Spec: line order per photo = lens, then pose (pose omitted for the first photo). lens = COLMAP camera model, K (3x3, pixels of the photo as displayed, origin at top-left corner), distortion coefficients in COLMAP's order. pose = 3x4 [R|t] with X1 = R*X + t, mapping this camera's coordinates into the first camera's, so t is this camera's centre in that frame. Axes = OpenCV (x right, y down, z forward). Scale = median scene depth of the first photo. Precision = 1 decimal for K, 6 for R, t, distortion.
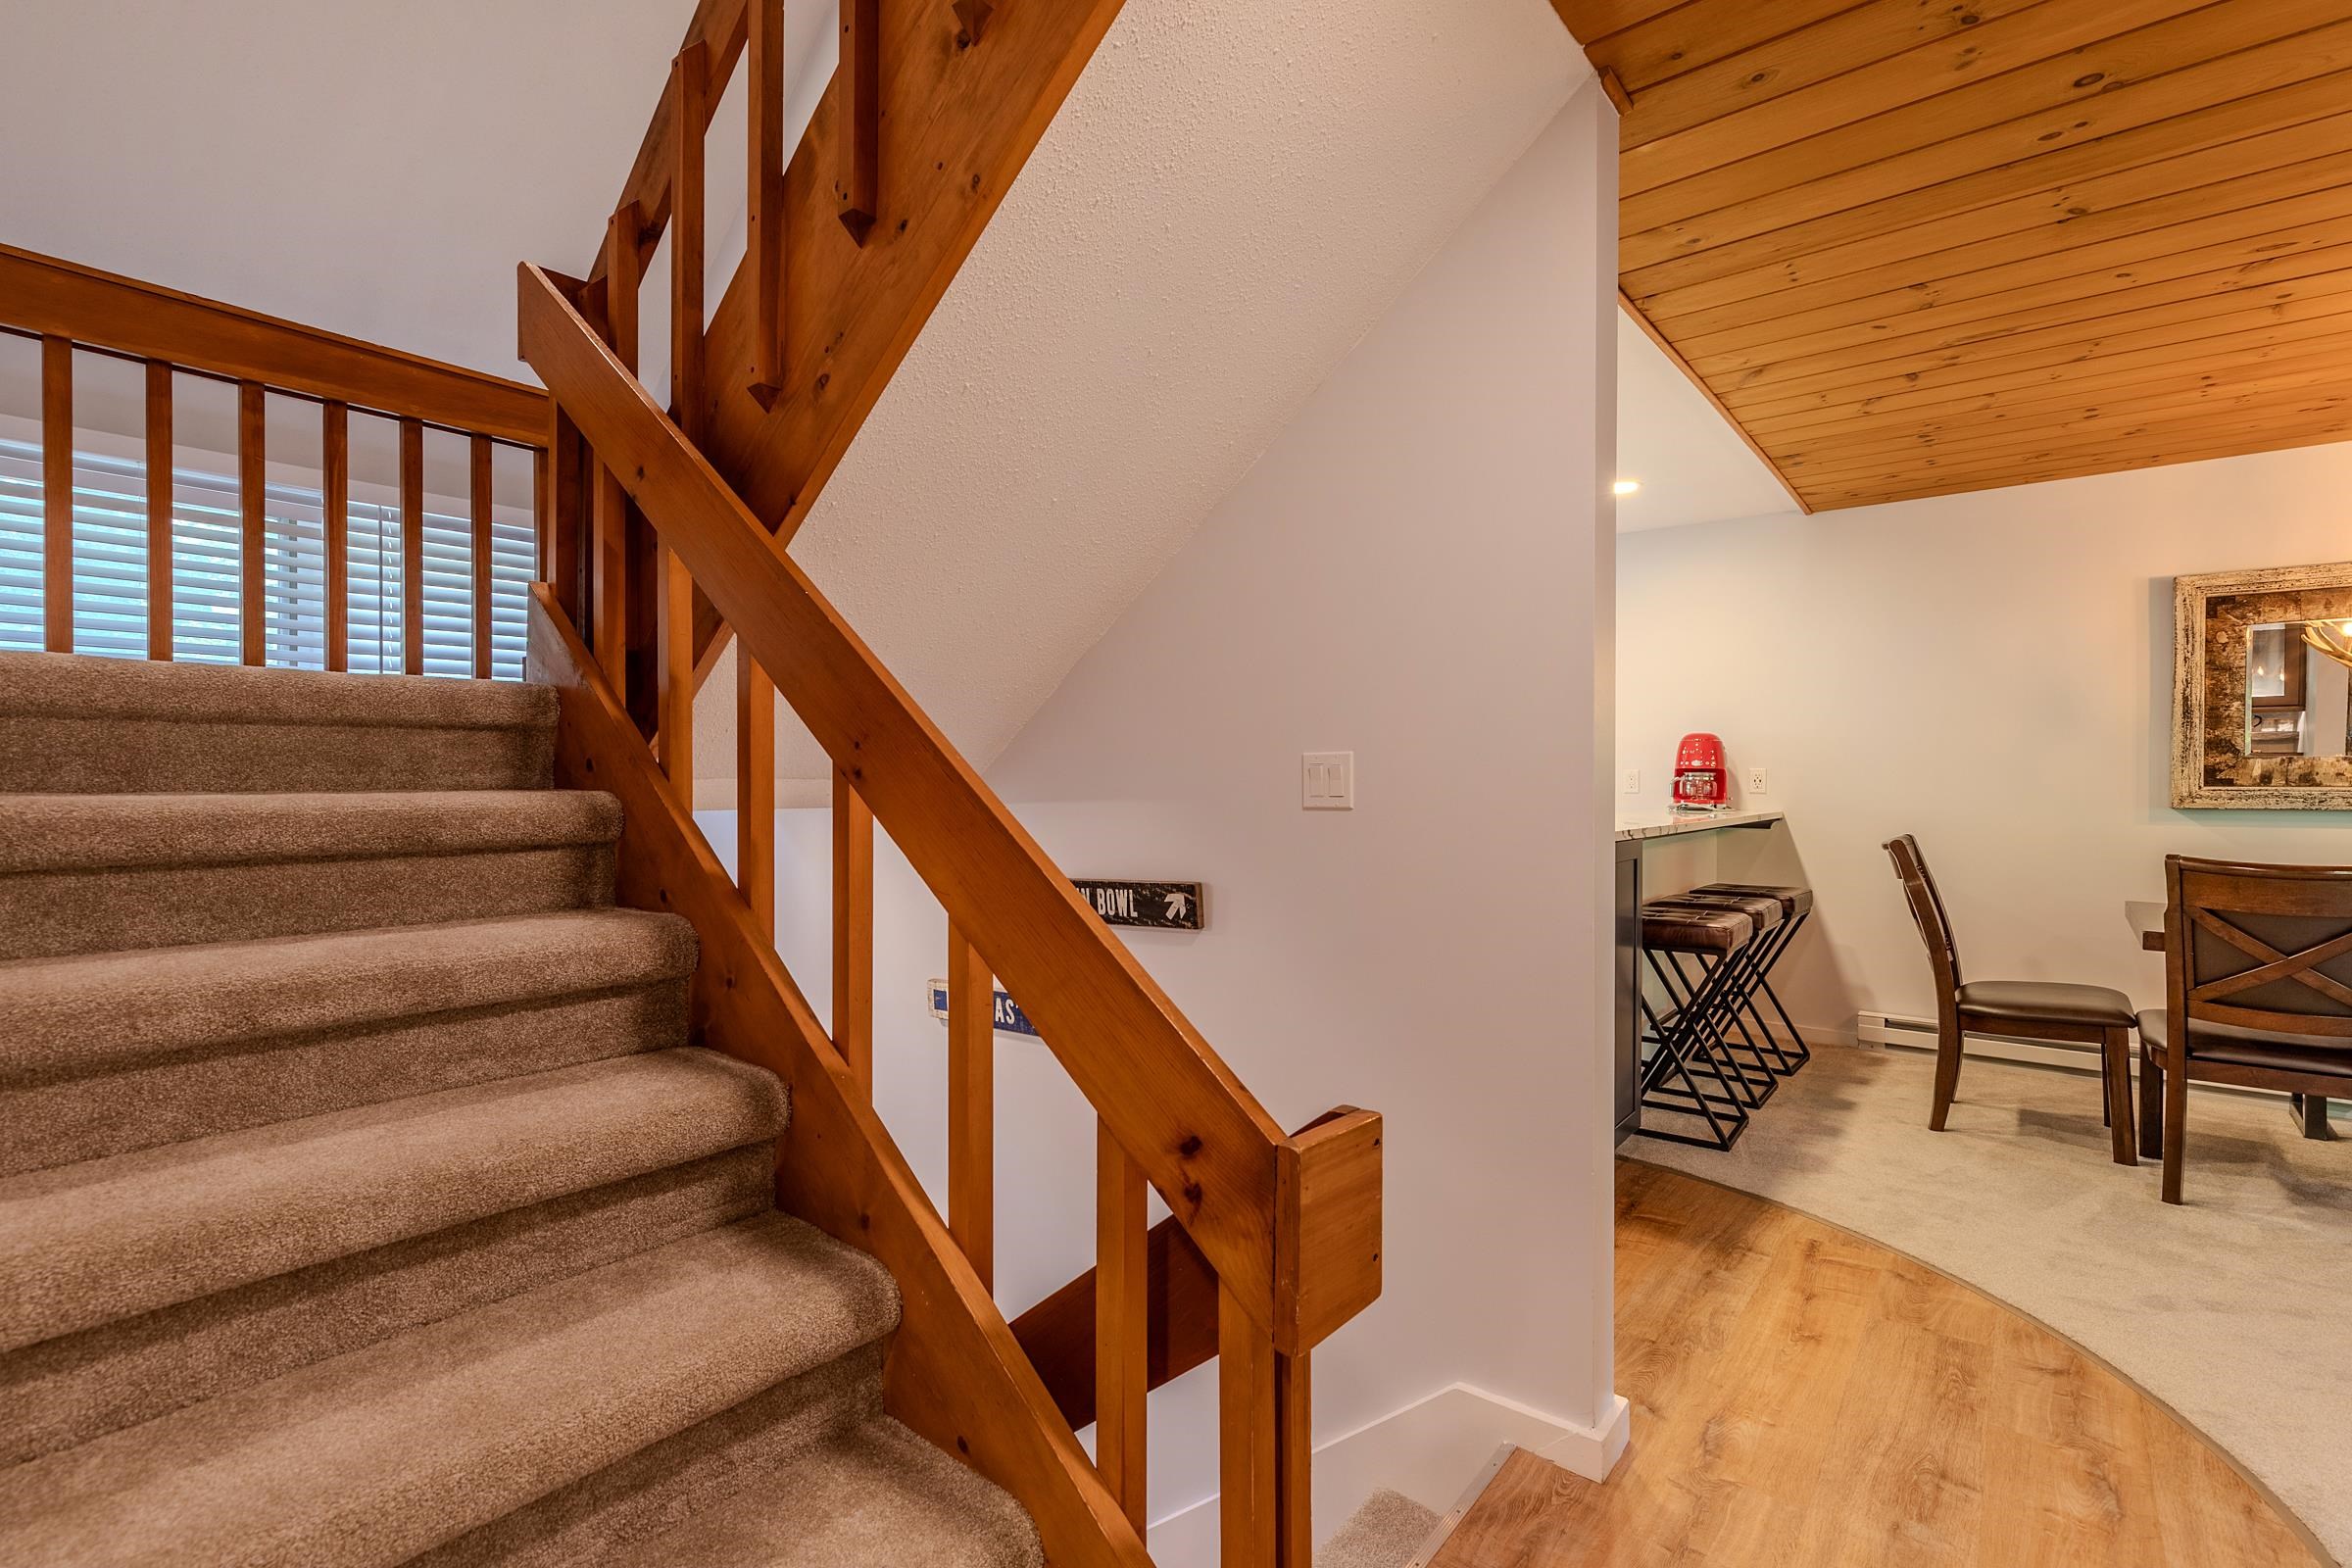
lens RADIAL K [[1070.8, 0, 1173.5], [0, 1070.8, 783.3], [0, 0, 1]] dist [-0.000529, 0.000005]
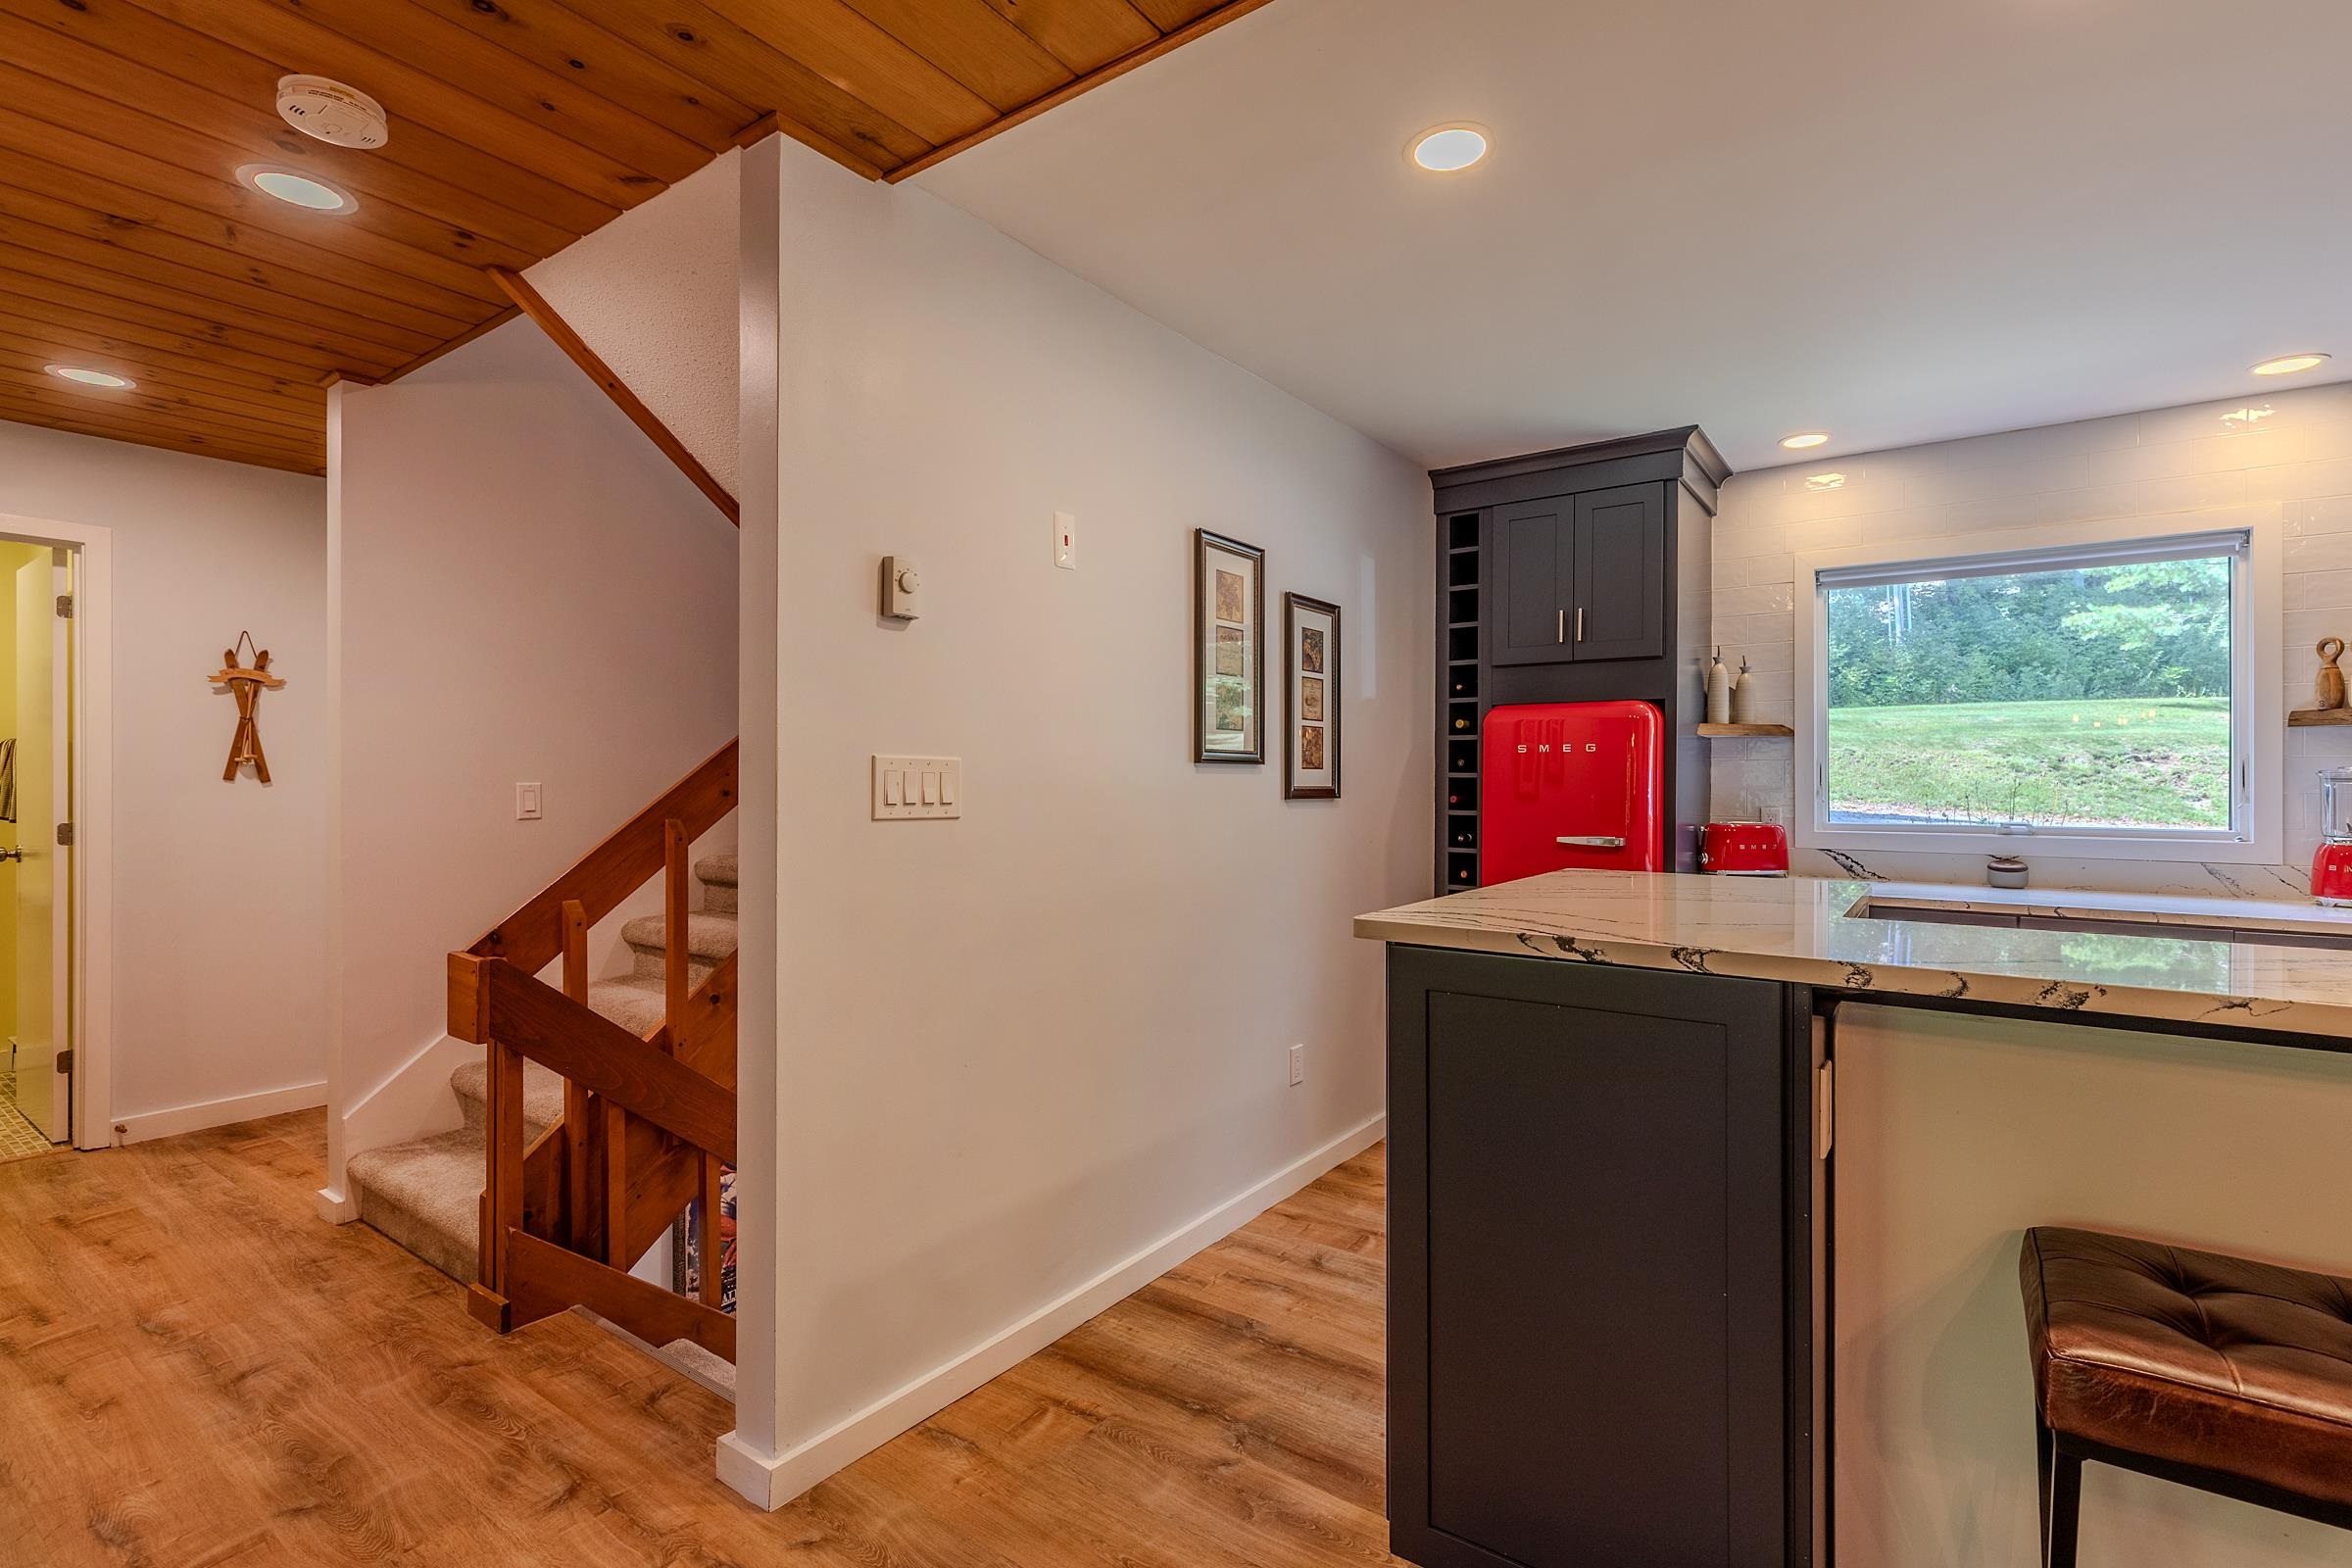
lens RADIAL K [[1070.8, 0, 1175.0], [0, 1070.8, 785.9], [0, 0, 1]] dist [-0.000529, 0.000005]
pose [[0.045323, 0.002621, -0.998969, 1.959595], [0.001231, 0.999996, 0.002680, -0.014524], [0.998972, -0.001351, 0.045320, 1.917474]]
